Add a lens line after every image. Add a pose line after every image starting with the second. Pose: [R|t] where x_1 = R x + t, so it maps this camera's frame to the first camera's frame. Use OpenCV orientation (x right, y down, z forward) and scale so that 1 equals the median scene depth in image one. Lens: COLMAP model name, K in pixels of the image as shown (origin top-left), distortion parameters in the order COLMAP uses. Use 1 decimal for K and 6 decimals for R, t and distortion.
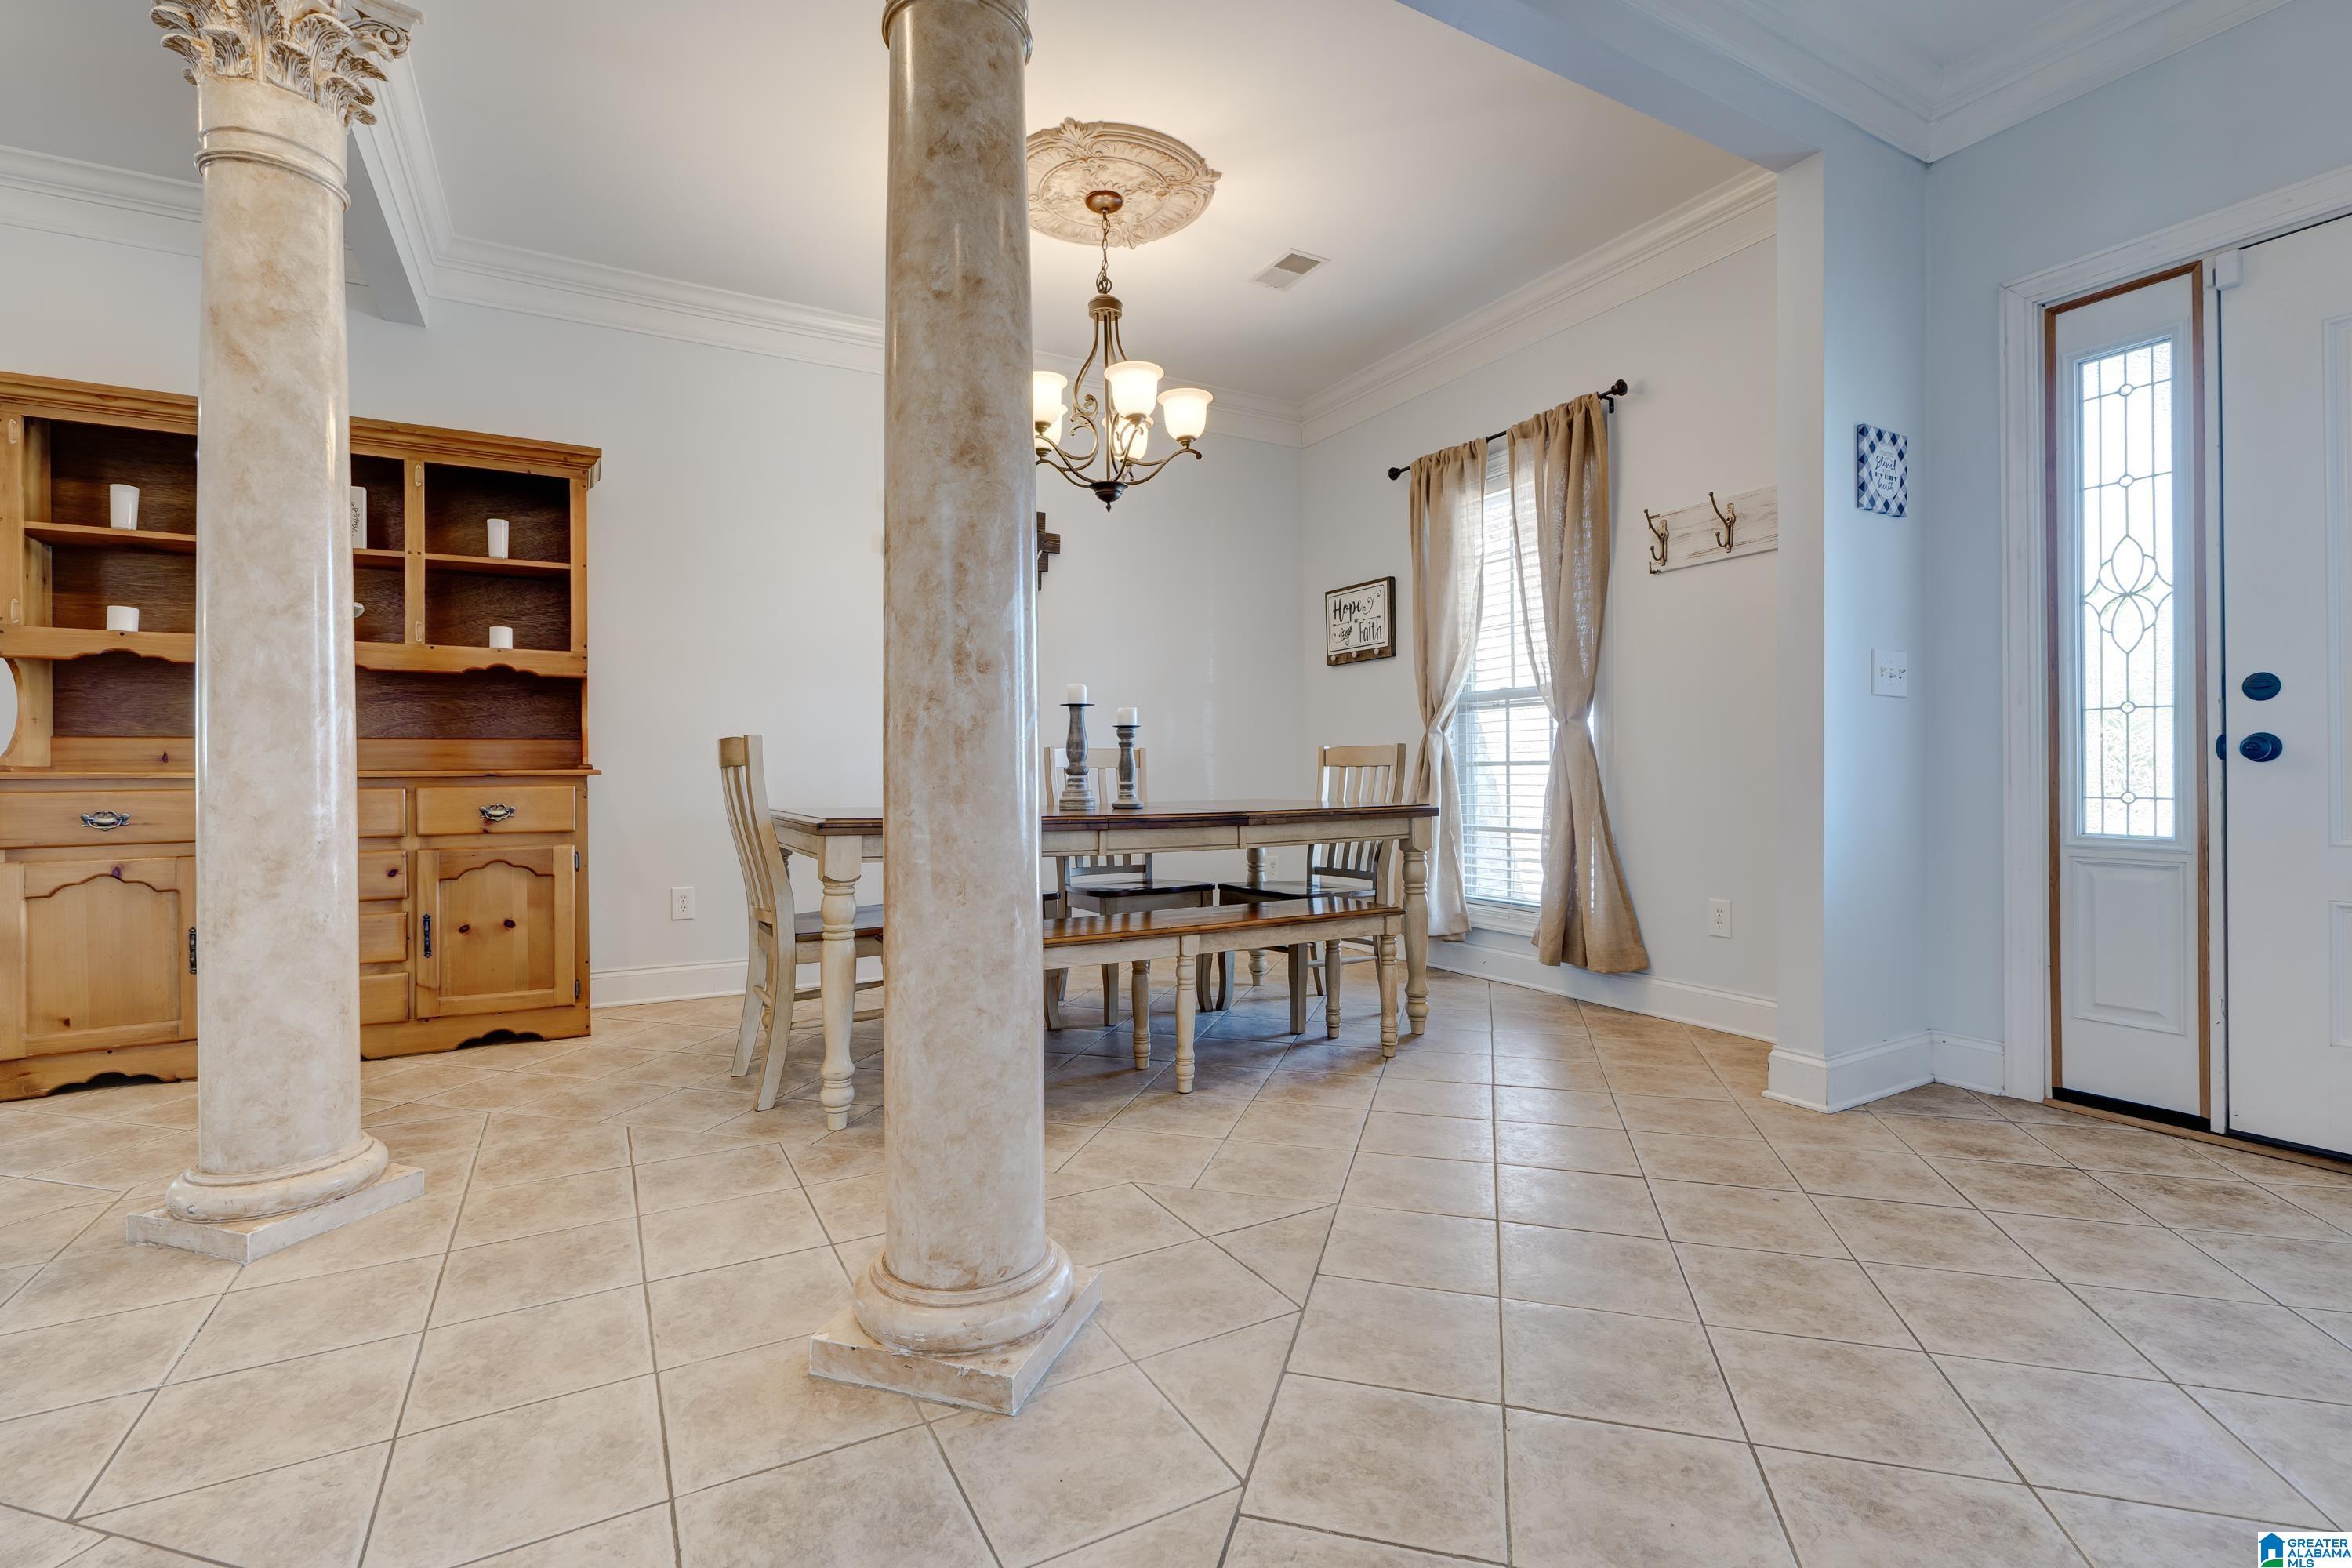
lens RADIAL K [[1097.4, 0, 1229.5], [0, 1097.4, 795.8], [0, 0, 1]] dist [-0.003927, 0.000679]
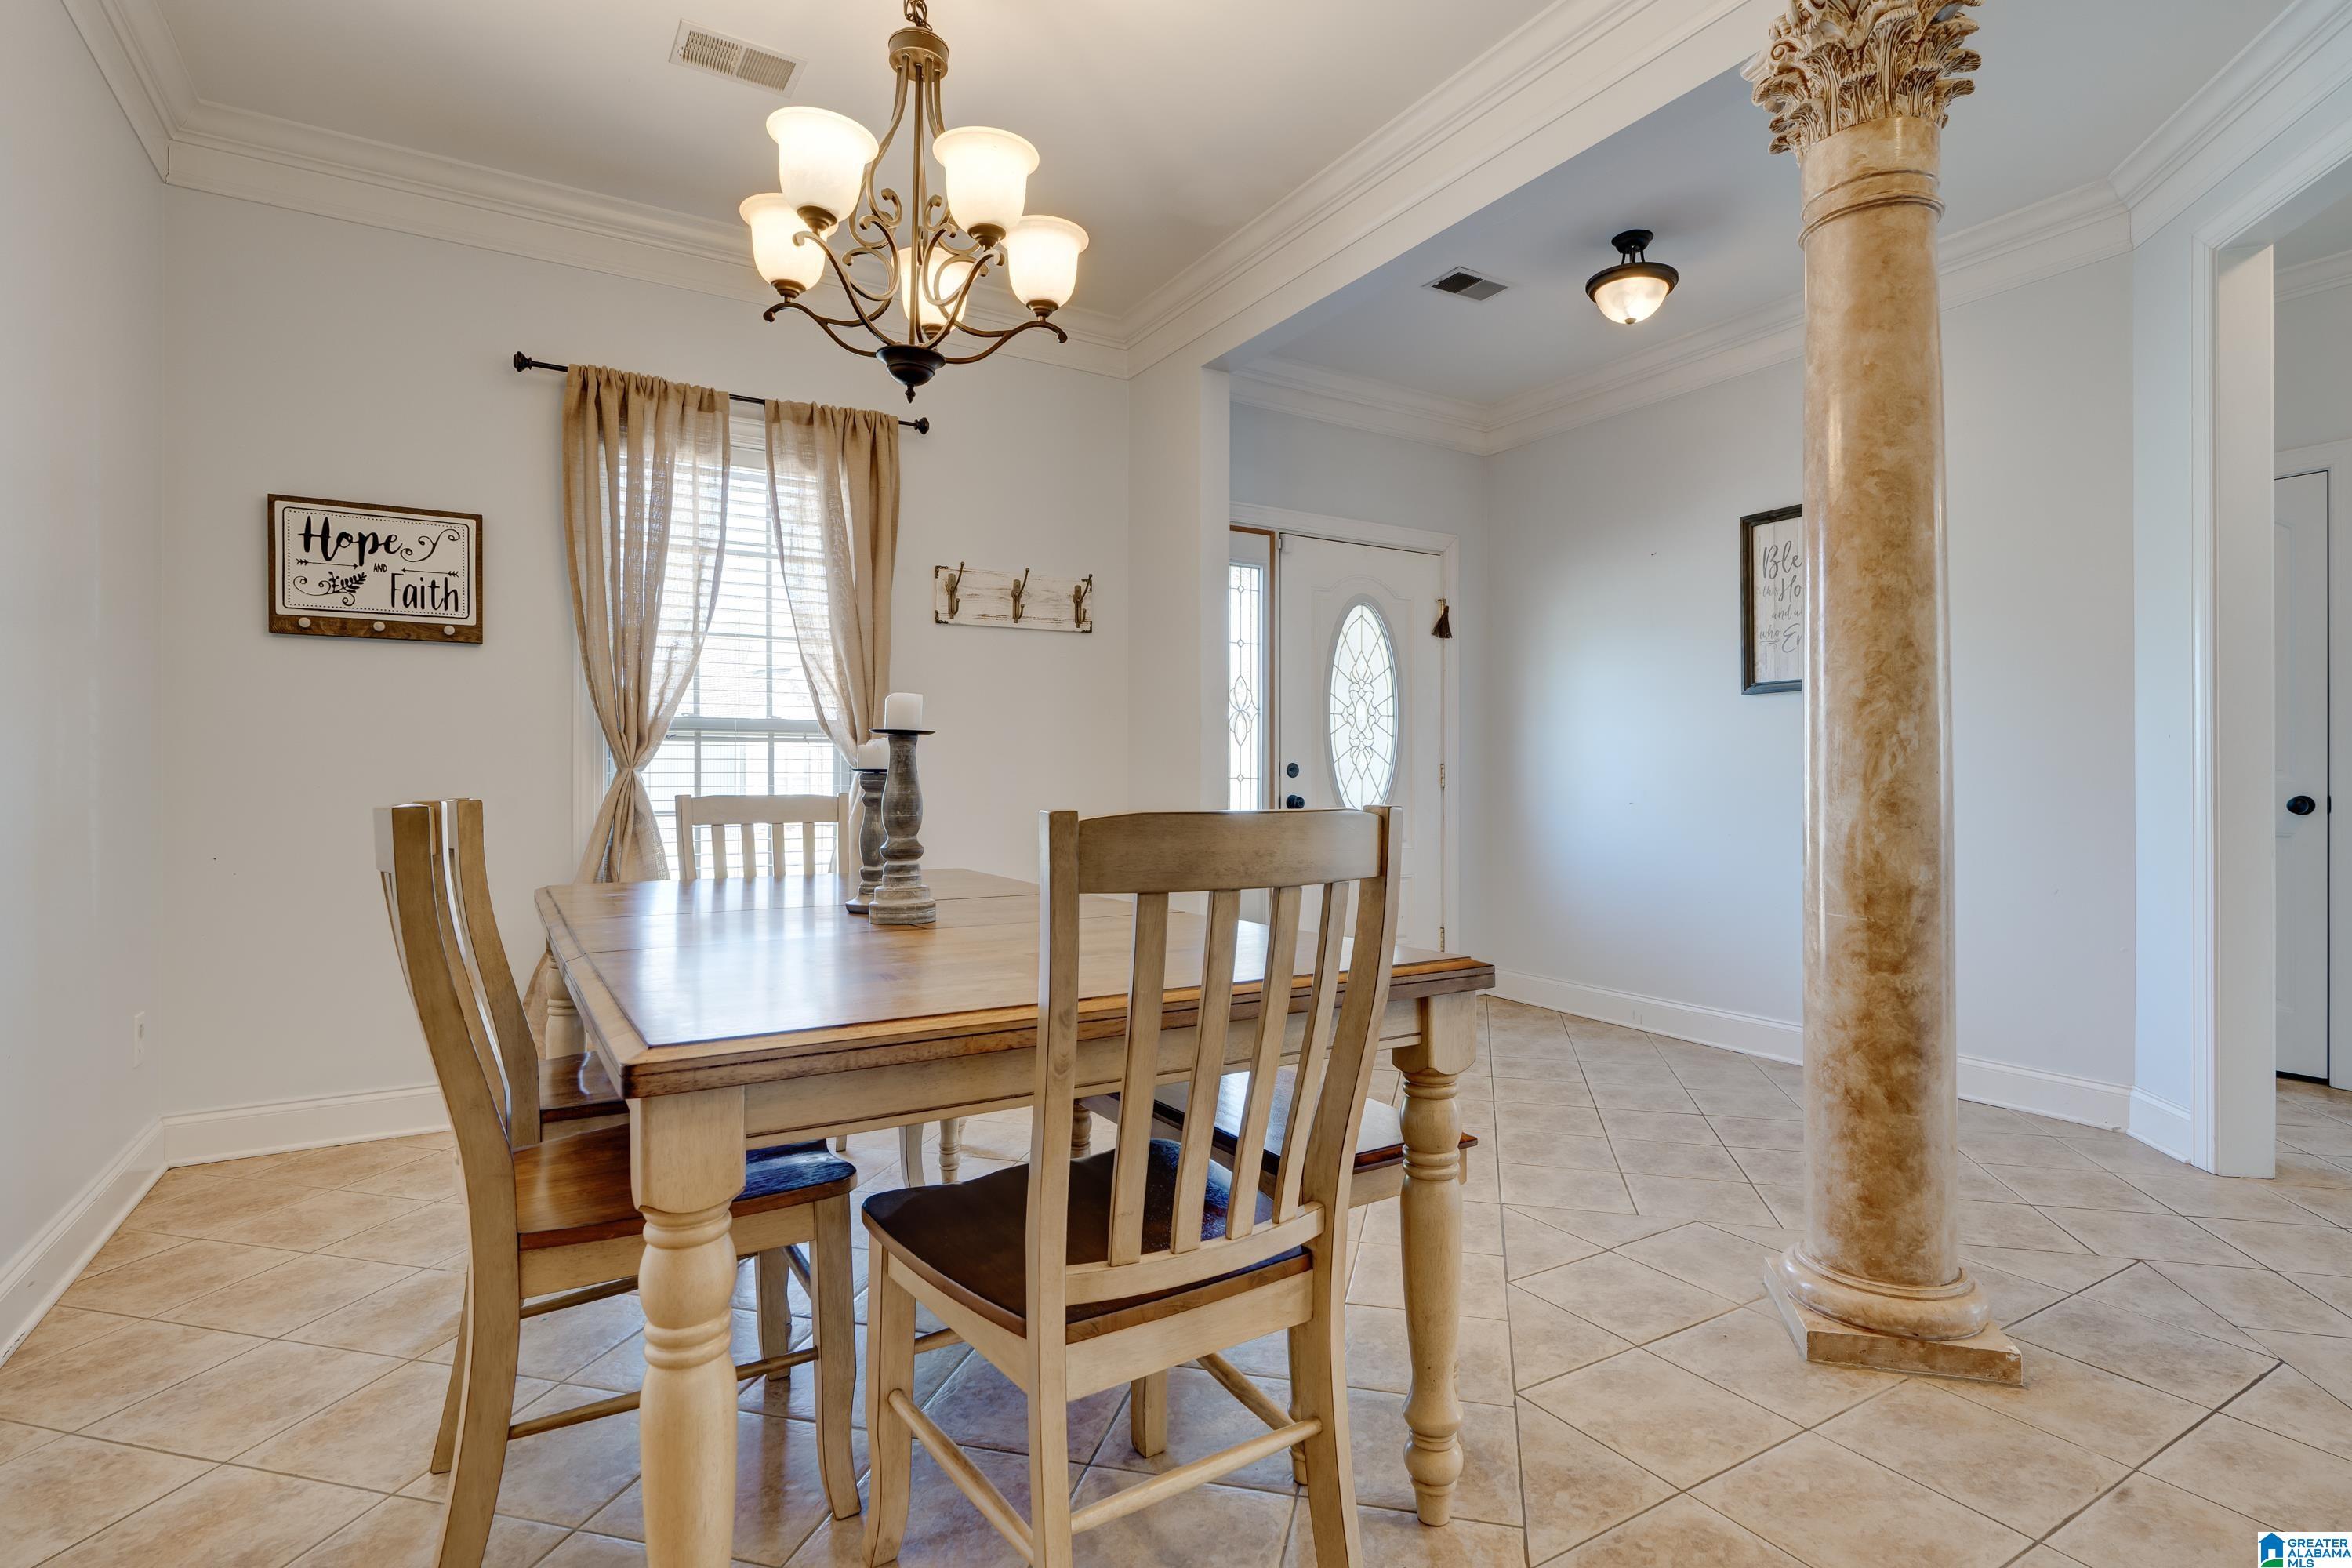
lens RADIAL K [[1150.0, 0, 1176.0], [0, 1150.0, 784.0], [0, 0, 1]] dist [-0.003788, -0.000930]
pose [[-0.021457, 0.006569, 0.999748, -0.711205], [0.023016, 0.999717, -0.006075, -0.047936], [-0.999505, 0.022880, -0.021602, 0.865386]]
